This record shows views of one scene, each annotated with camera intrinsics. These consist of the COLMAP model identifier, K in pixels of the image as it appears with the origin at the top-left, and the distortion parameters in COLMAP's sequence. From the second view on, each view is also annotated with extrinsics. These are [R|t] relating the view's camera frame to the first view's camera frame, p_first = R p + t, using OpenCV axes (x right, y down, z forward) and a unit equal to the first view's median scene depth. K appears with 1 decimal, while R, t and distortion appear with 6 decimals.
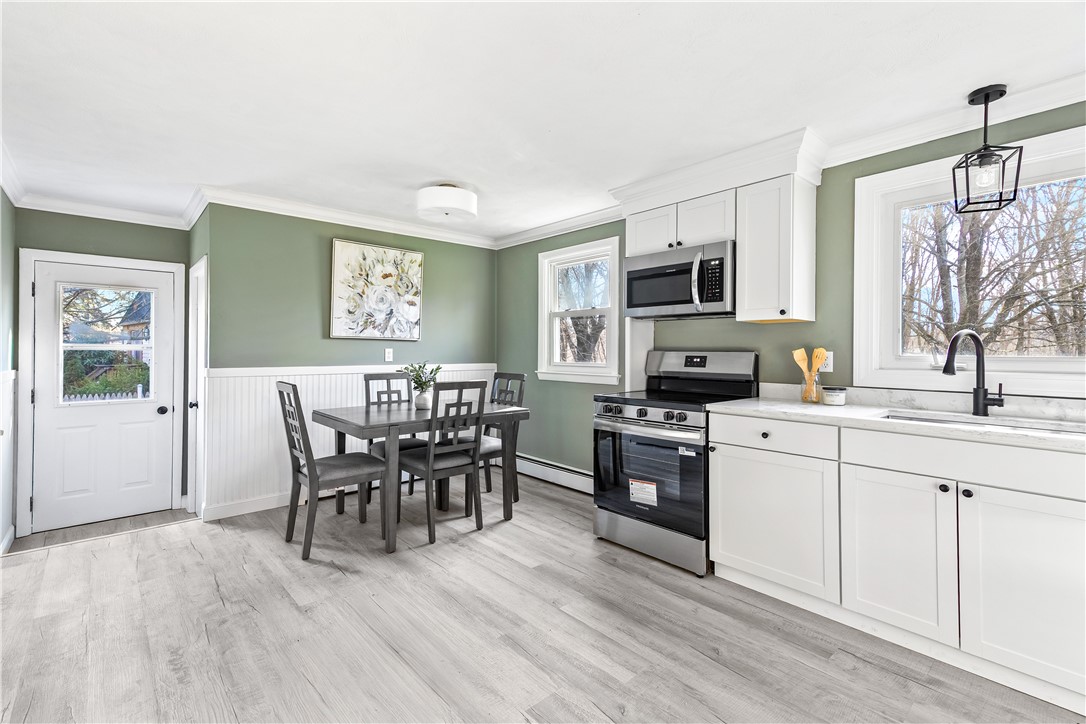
lens RADIAL K [[486.6, 0, 539.4], [0, 486.6, 354.4], [0, 0, 1]] dist [0.001359, 0.000238]
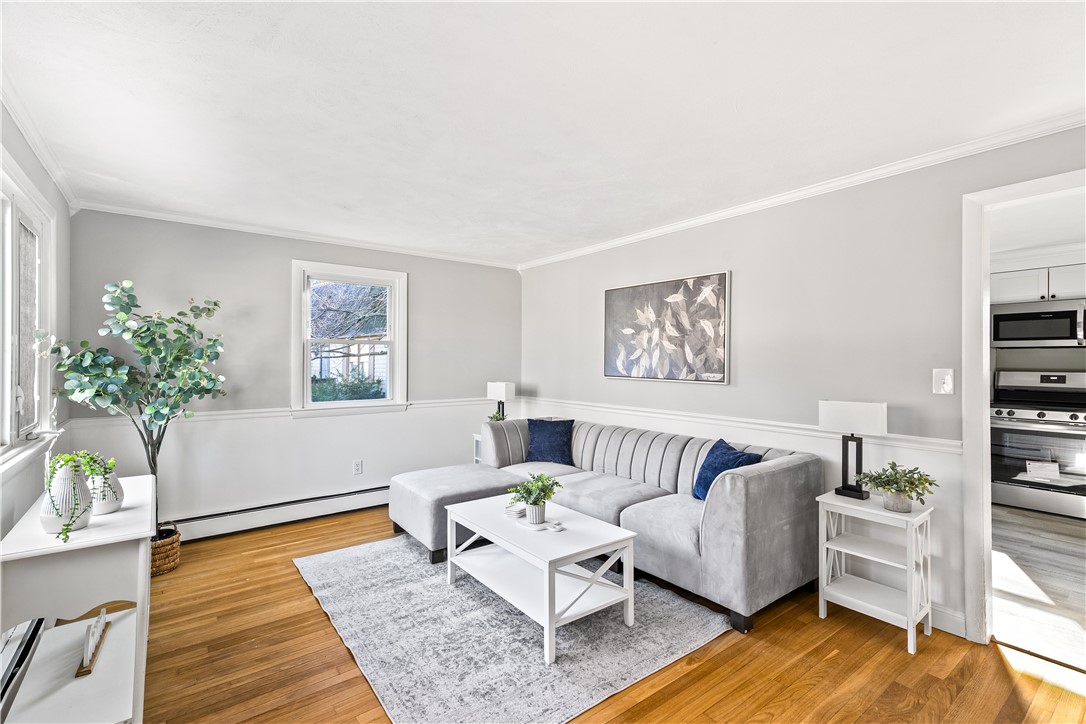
lens RADIAL K [[486.6, 0, 539.4], [0, 486.6, 354.4], [0, 0, 1]] dist [0.001359, 0.000238]
pose [[0.996909, 0.001286, -0.078551, -1.053697], [-0.003189, 0.999704, -0.024105, -0.018517], [0.078497, 0.024281, 0.996619, -0.514859]]
